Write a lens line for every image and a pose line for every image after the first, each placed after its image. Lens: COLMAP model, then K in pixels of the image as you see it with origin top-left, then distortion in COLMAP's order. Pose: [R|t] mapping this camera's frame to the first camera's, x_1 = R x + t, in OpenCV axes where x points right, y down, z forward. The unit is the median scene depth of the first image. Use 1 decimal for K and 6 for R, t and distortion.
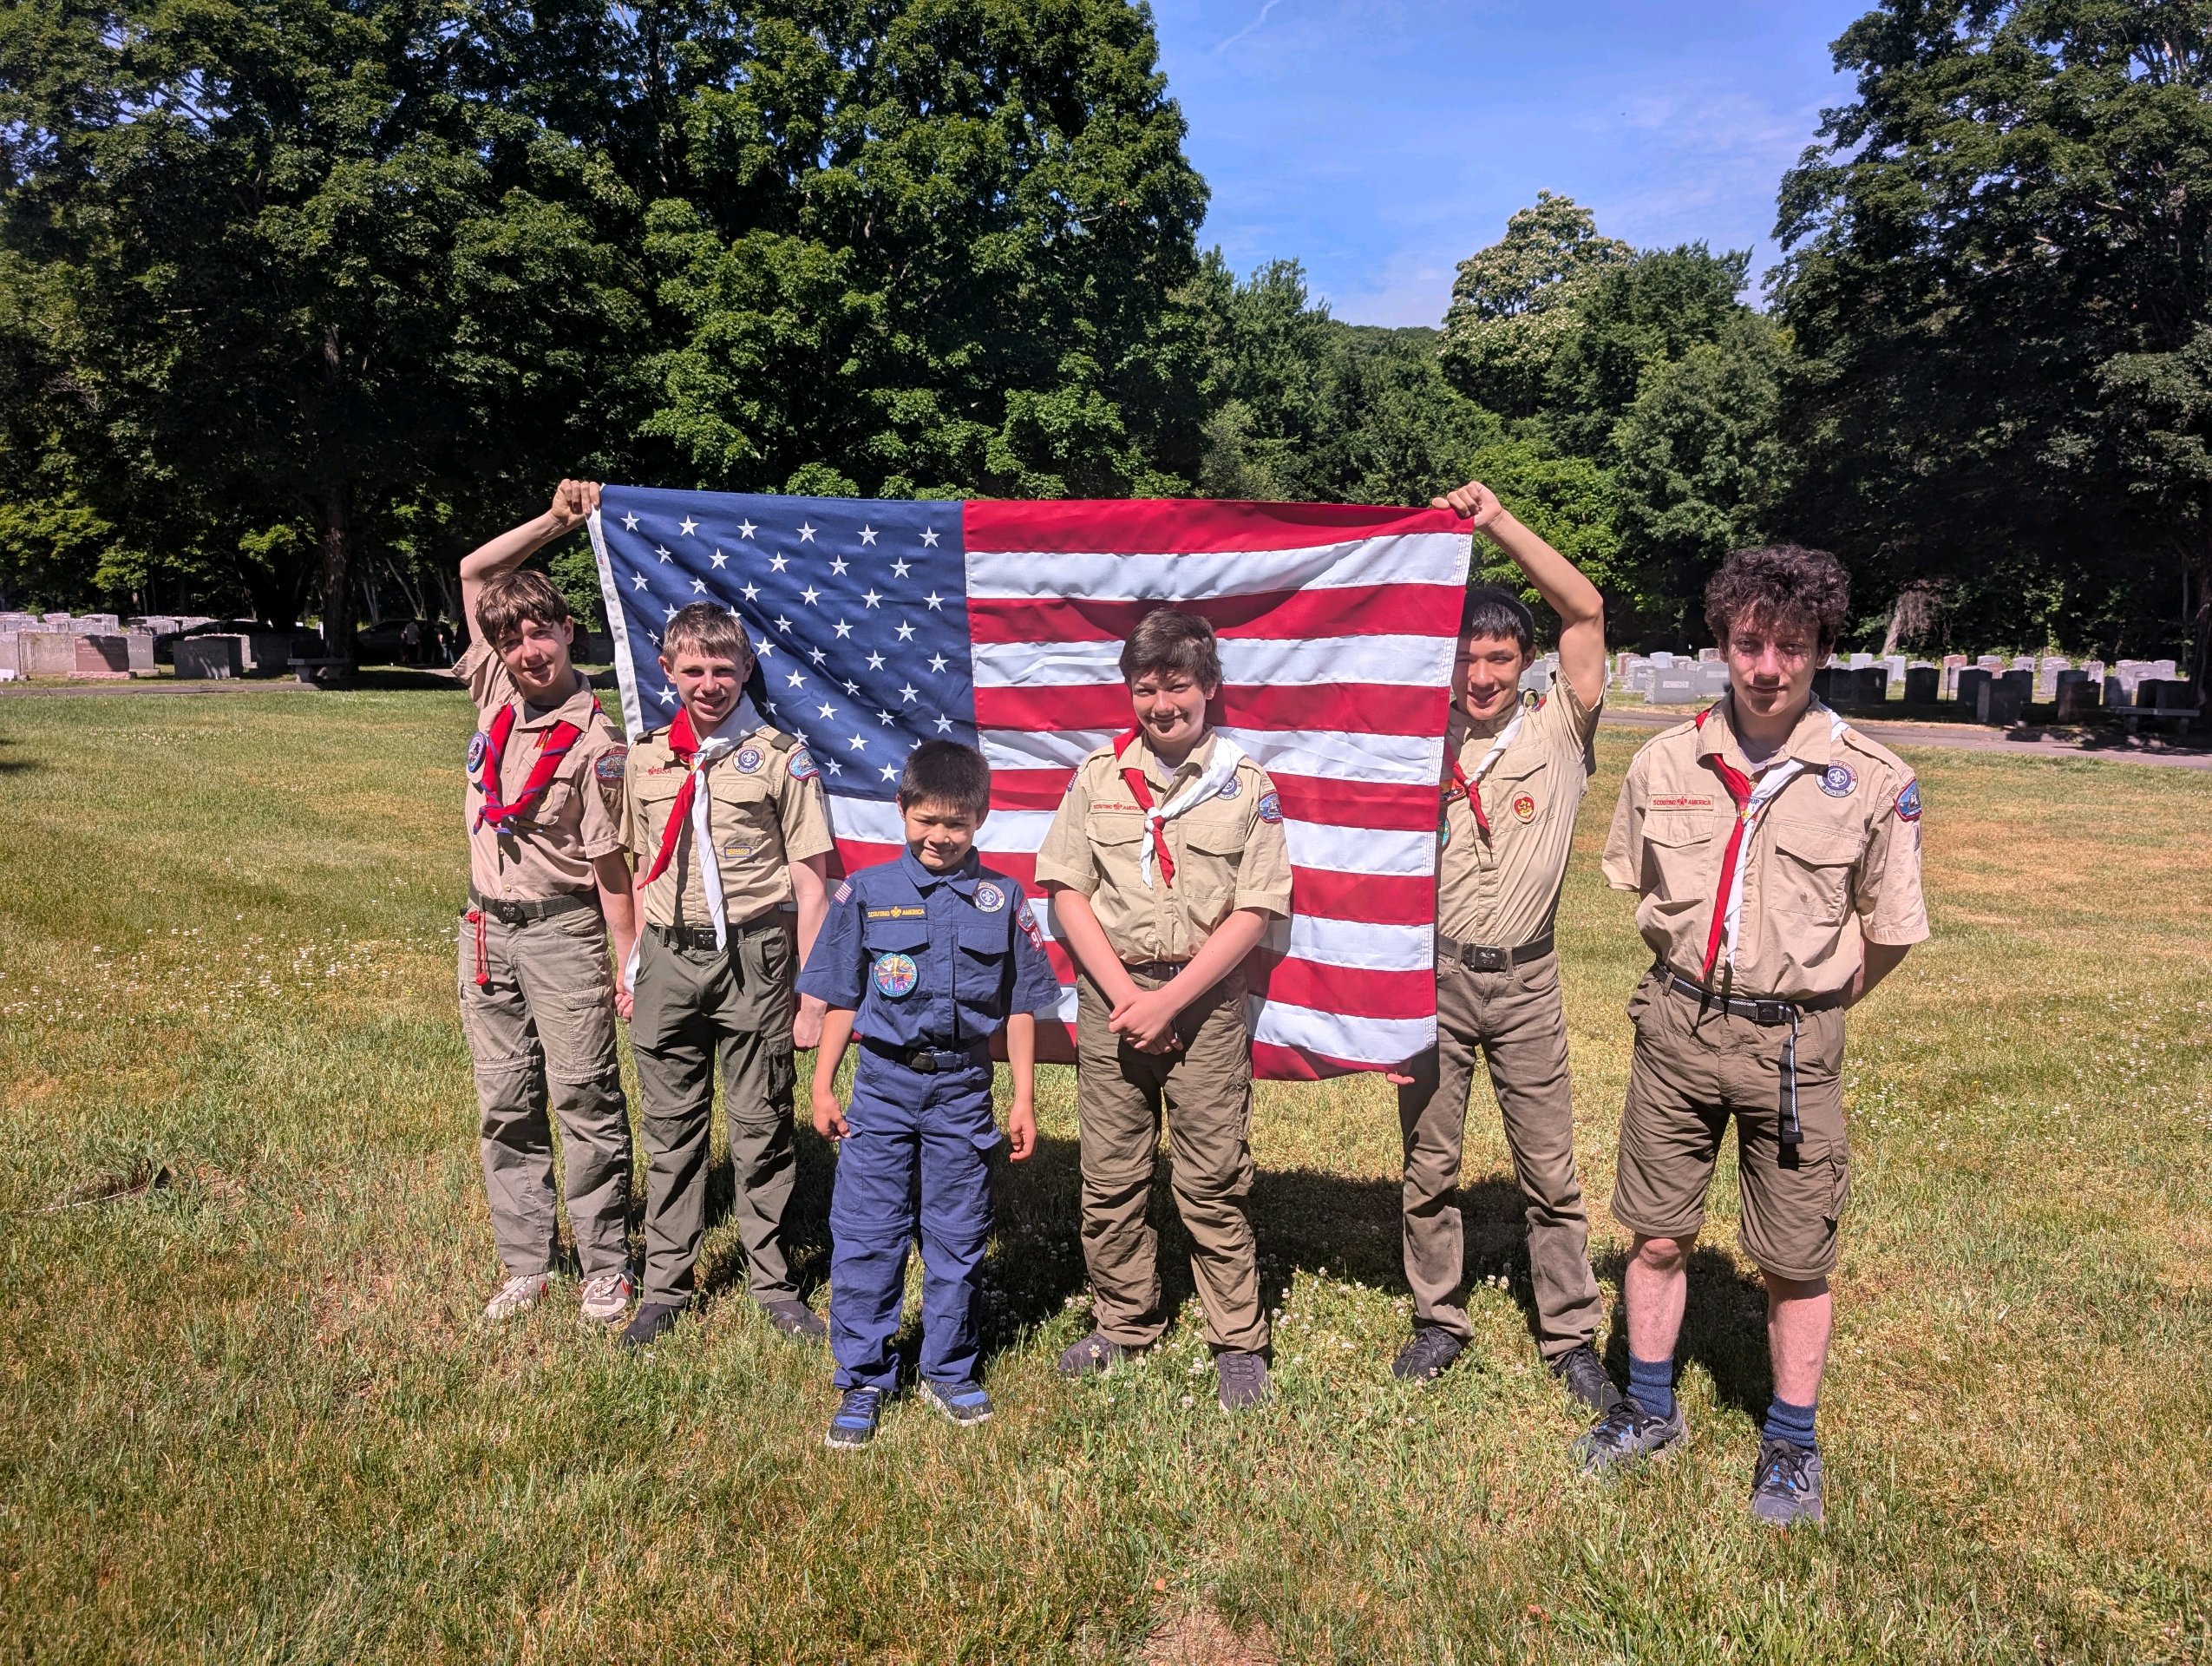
lens RADIAL K [[1510.4, 0, 1106.0], [0, 1510.4, 833.0], [0, 0, 1]] dist [0.047248, 0.001863]
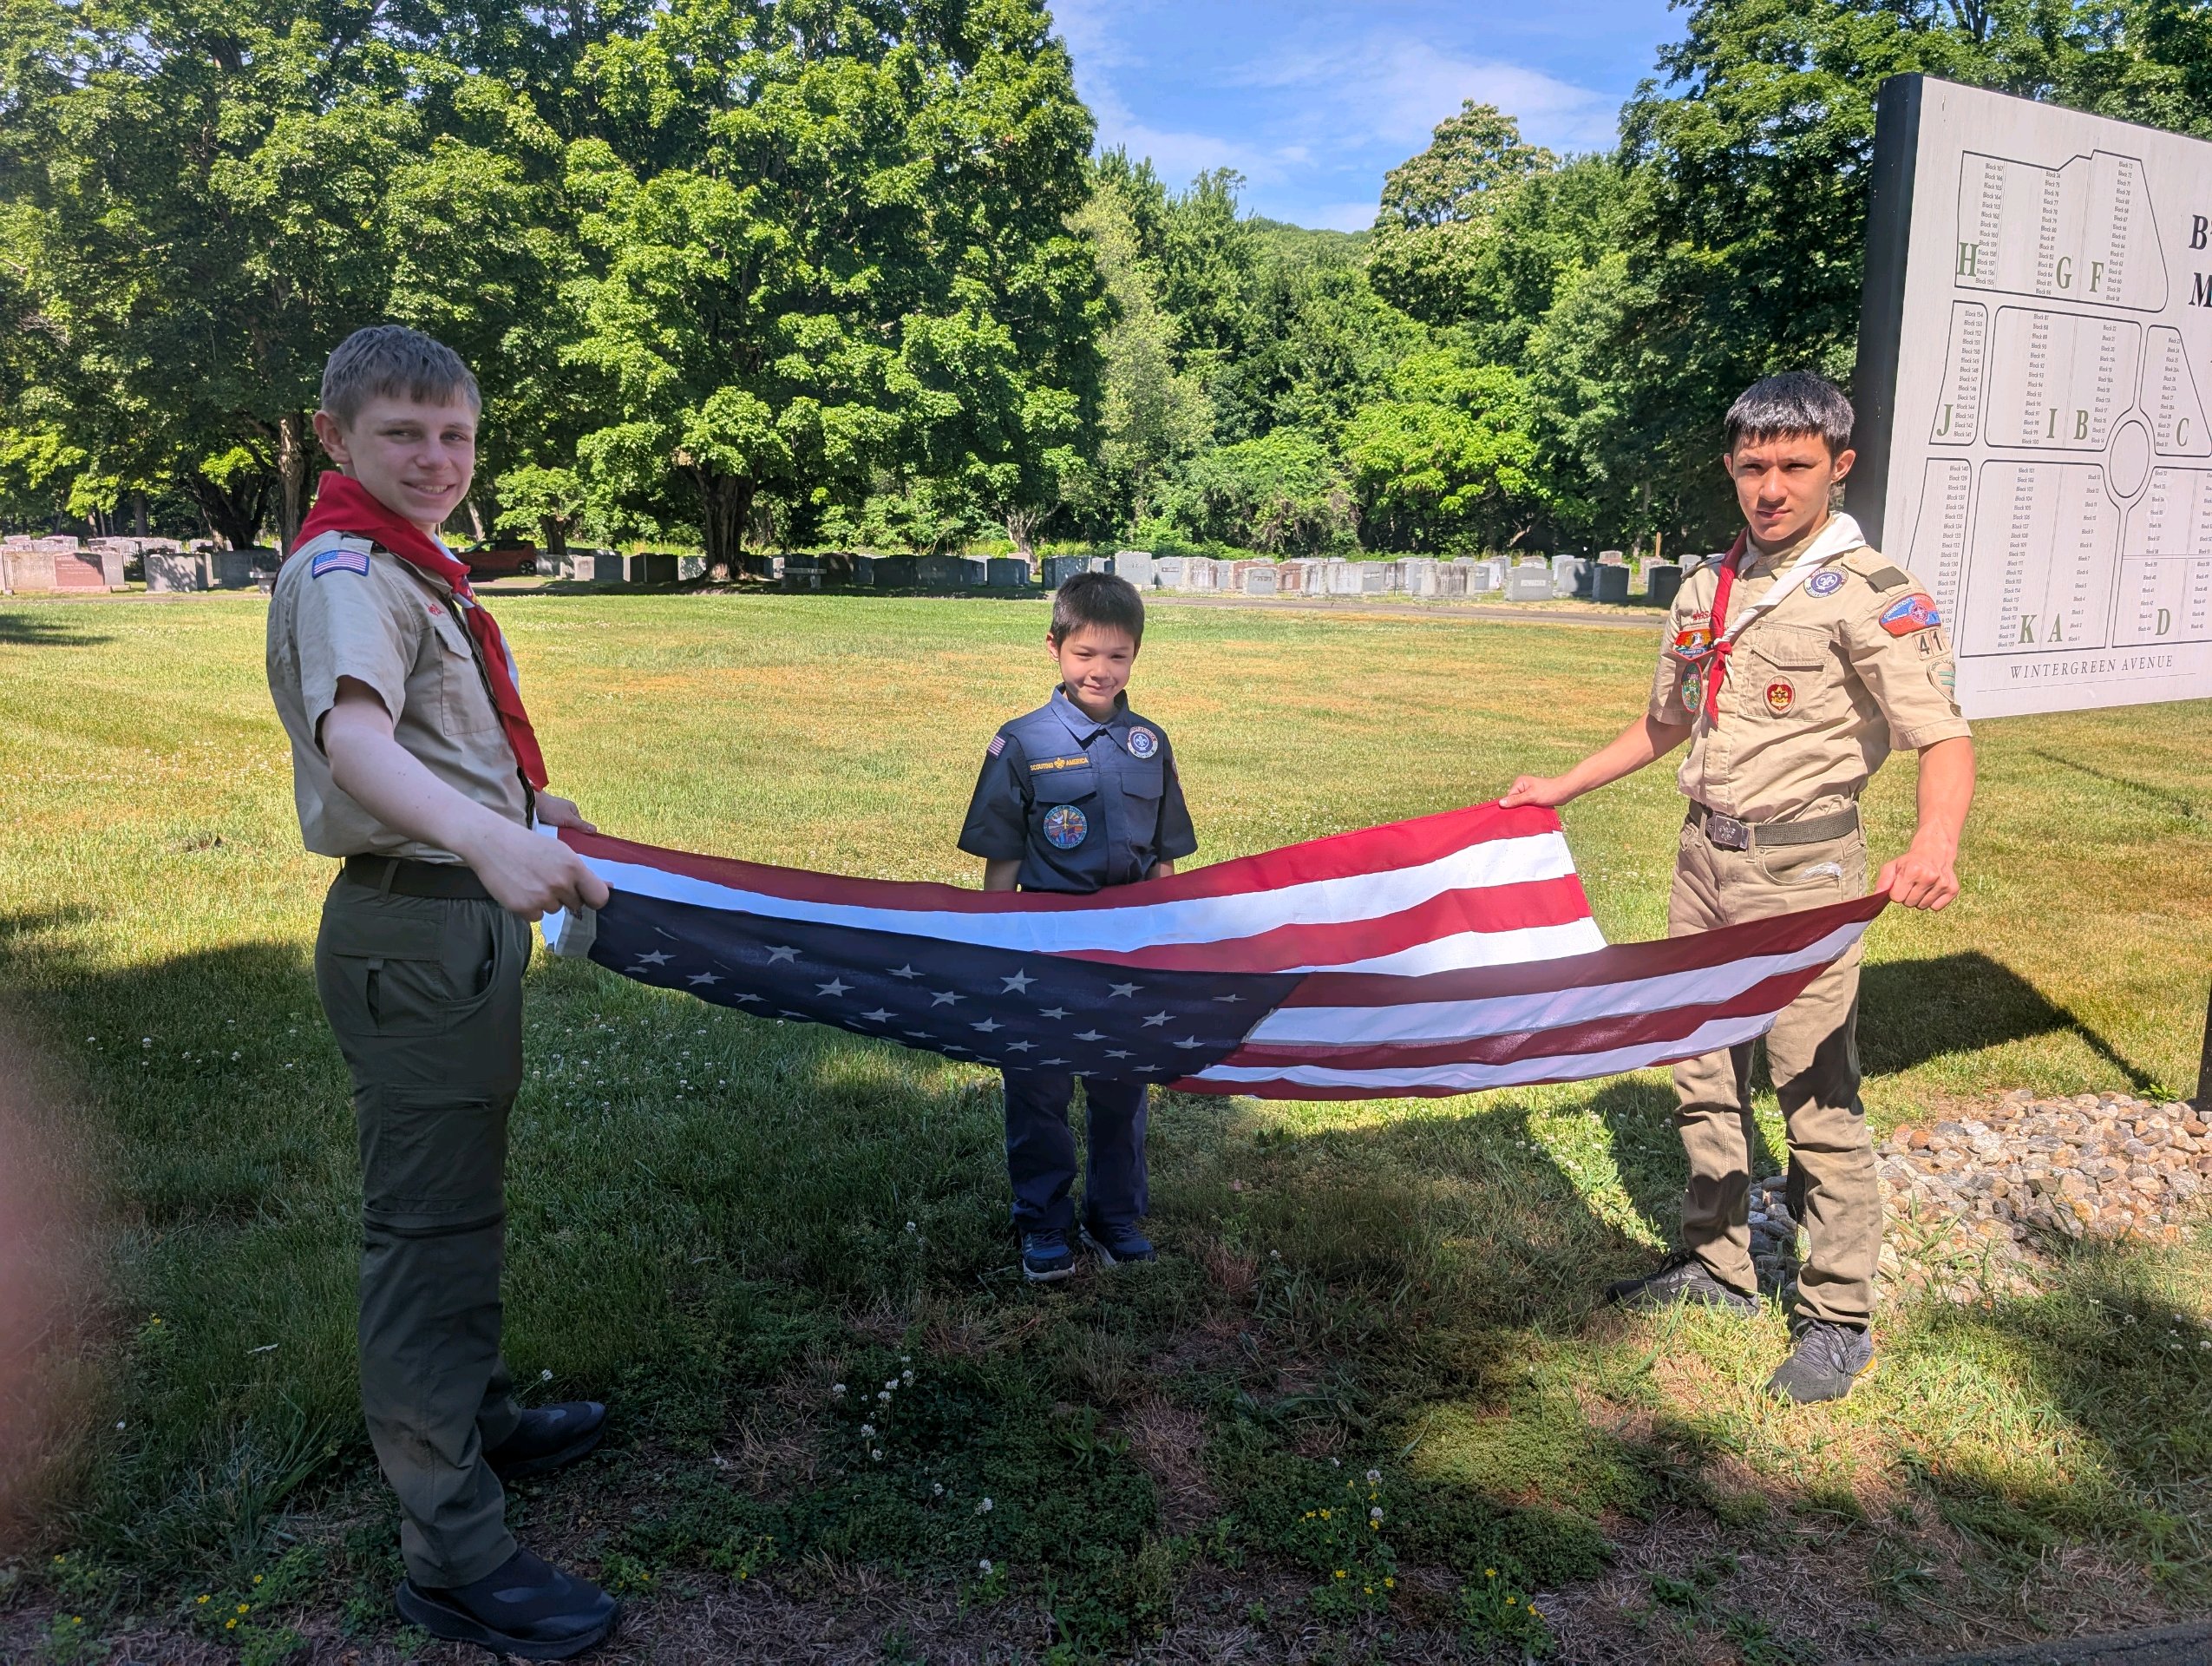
lens RADIAL K [[1548.7, 0, 1106.0], [0, 1548.7, 833.0], [0, 0, 1]] dist [0.016733, 0.034580]
pose [[0.999800, -0.016497, 0.011332, 0.057997], [0.015902, 0.998586, 0.050723, 0.023983], [-0.012153, -0.050533, 0.998648, -0.127828]]
